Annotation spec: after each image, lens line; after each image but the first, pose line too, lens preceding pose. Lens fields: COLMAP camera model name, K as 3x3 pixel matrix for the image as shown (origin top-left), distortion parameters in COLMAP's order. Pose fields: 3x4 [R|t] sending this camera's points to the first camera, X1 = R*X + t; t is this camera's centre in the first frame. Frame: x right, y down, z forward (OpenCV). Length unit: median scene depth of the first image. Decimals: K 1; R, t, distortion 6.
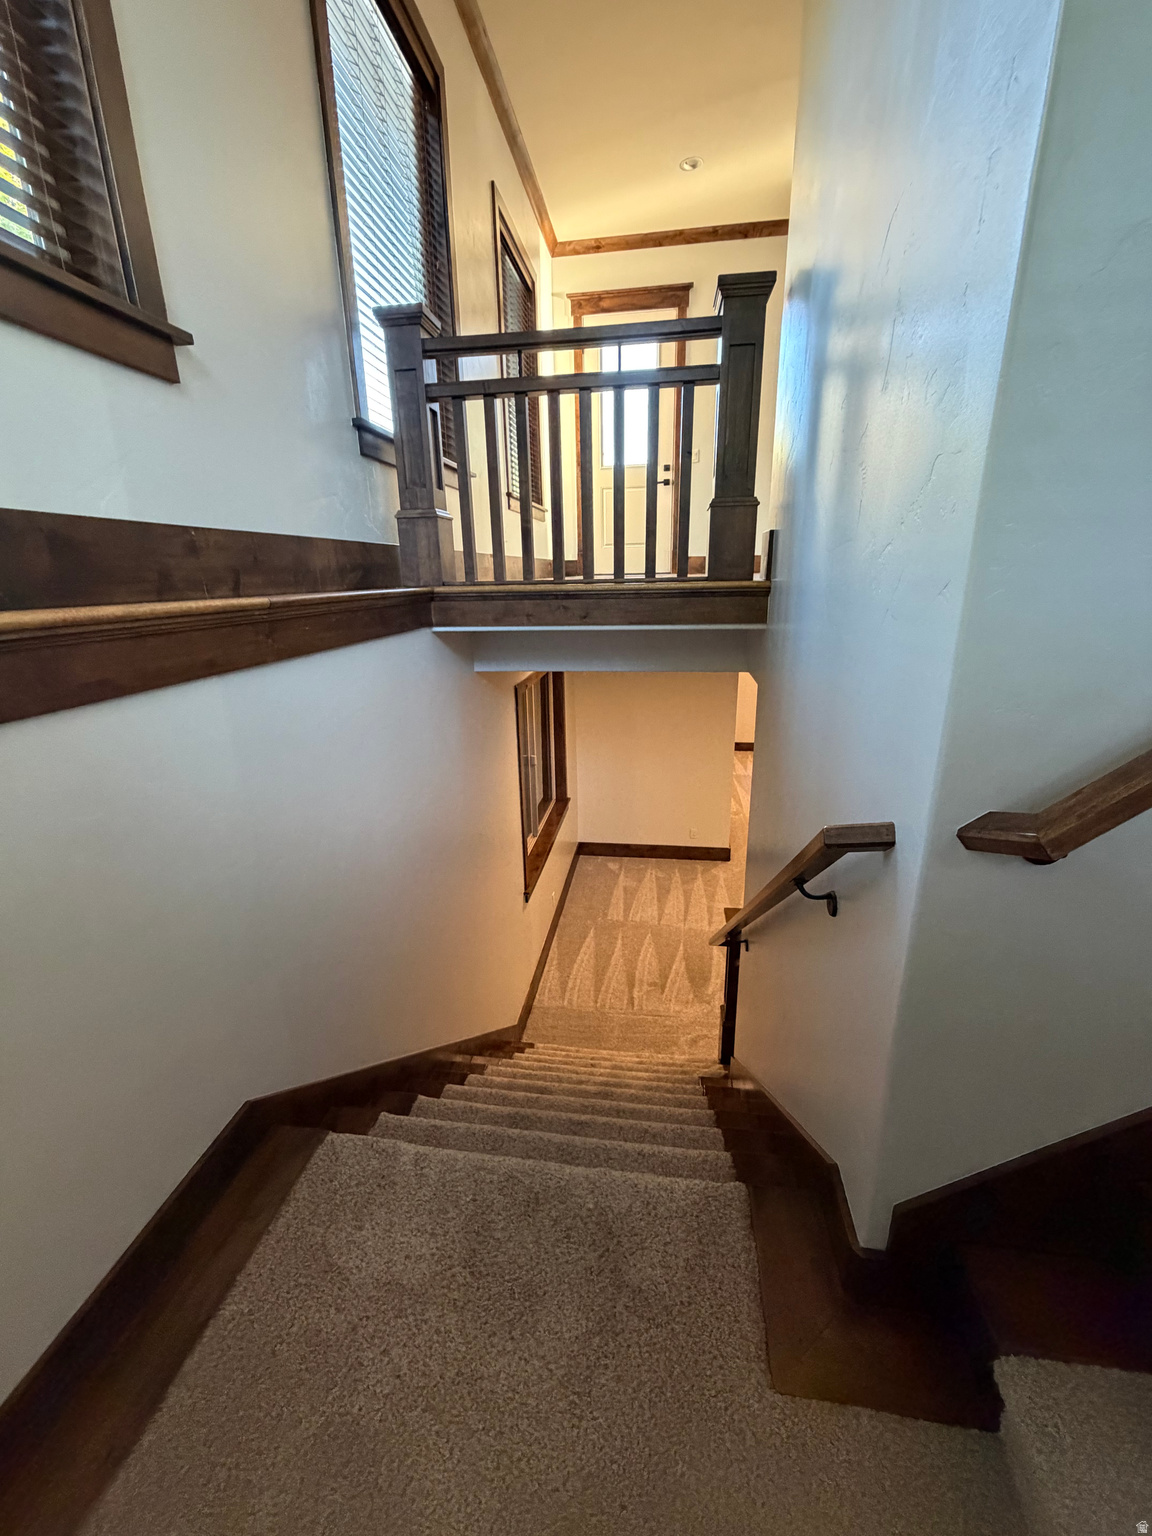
lens RADIAL K [[609.0, 0, 579.3], [0, 609.0, 761.4], [0, 0, 1]] dist [-0.003270, -0.000102]
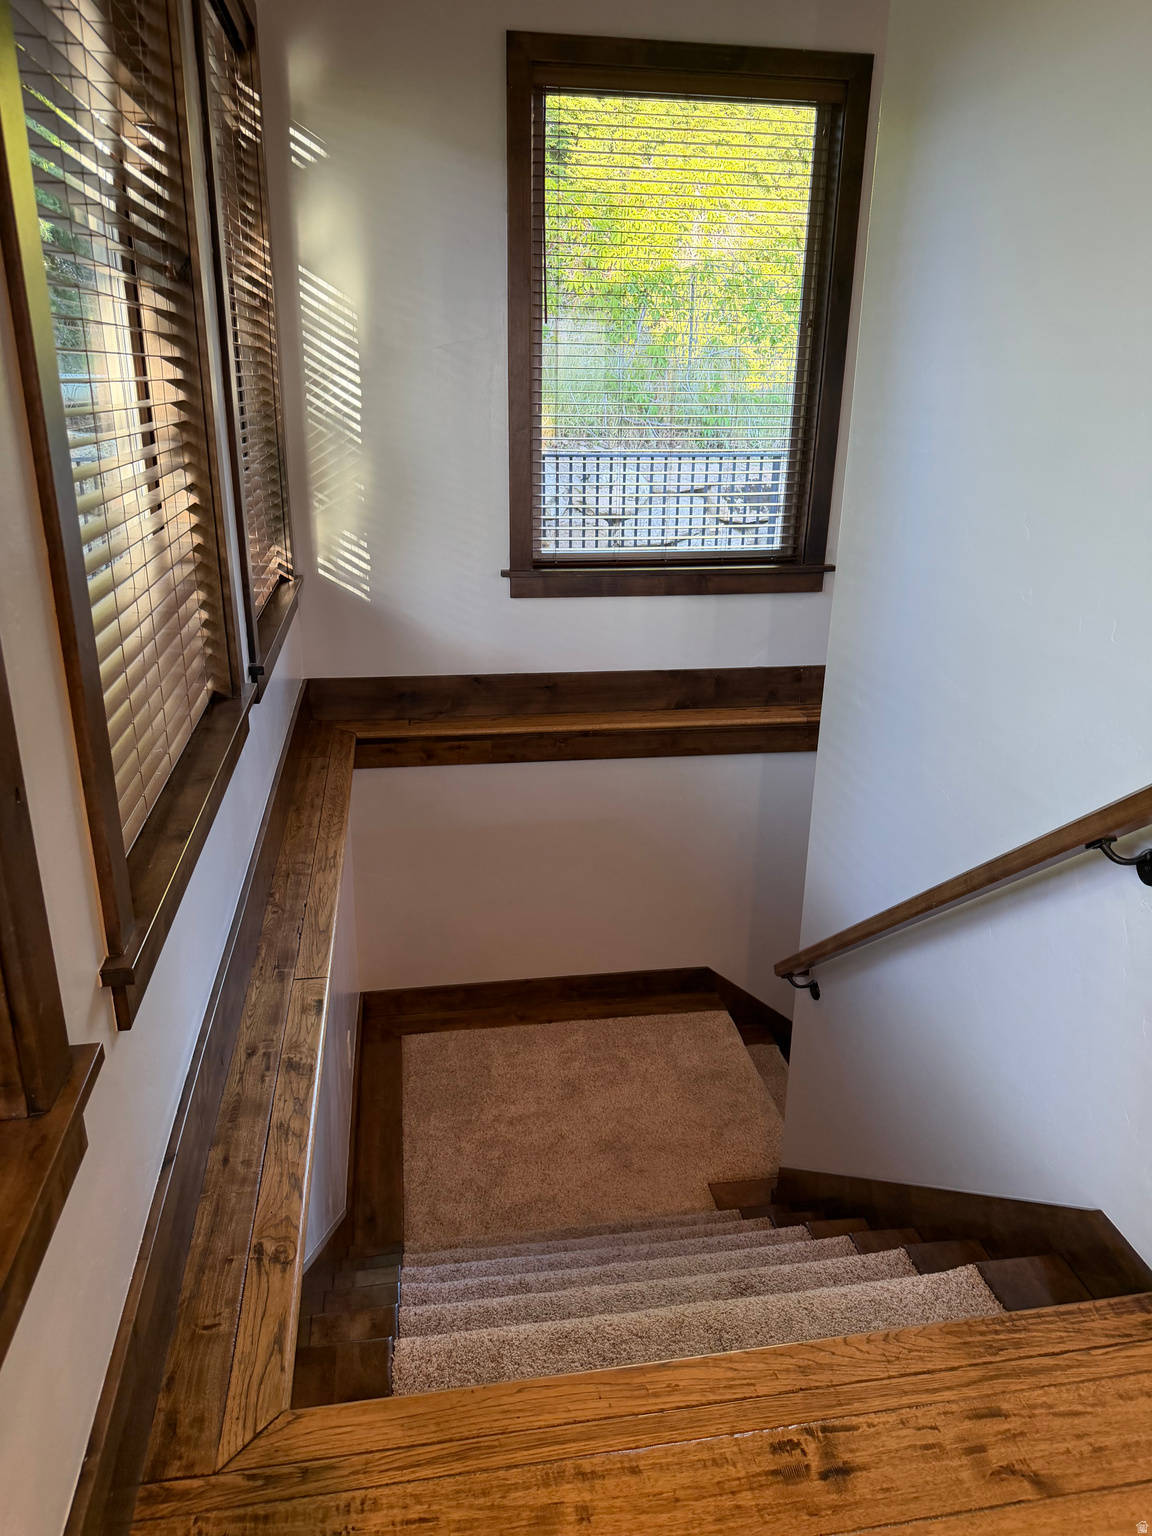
lens RADIAL K [[1073.9, 0, 576.0], [0, 1073.9, 768.0], [0, 0, 1]] dist [0.161190, -0.261135]
pose [[0.300759, 0.338536, -0.891593, 2.150013], [-0.300222, 0.920955, 0.248412, -0.727408], [0.905213, 0.192964, 0.378621, -0.758429]]
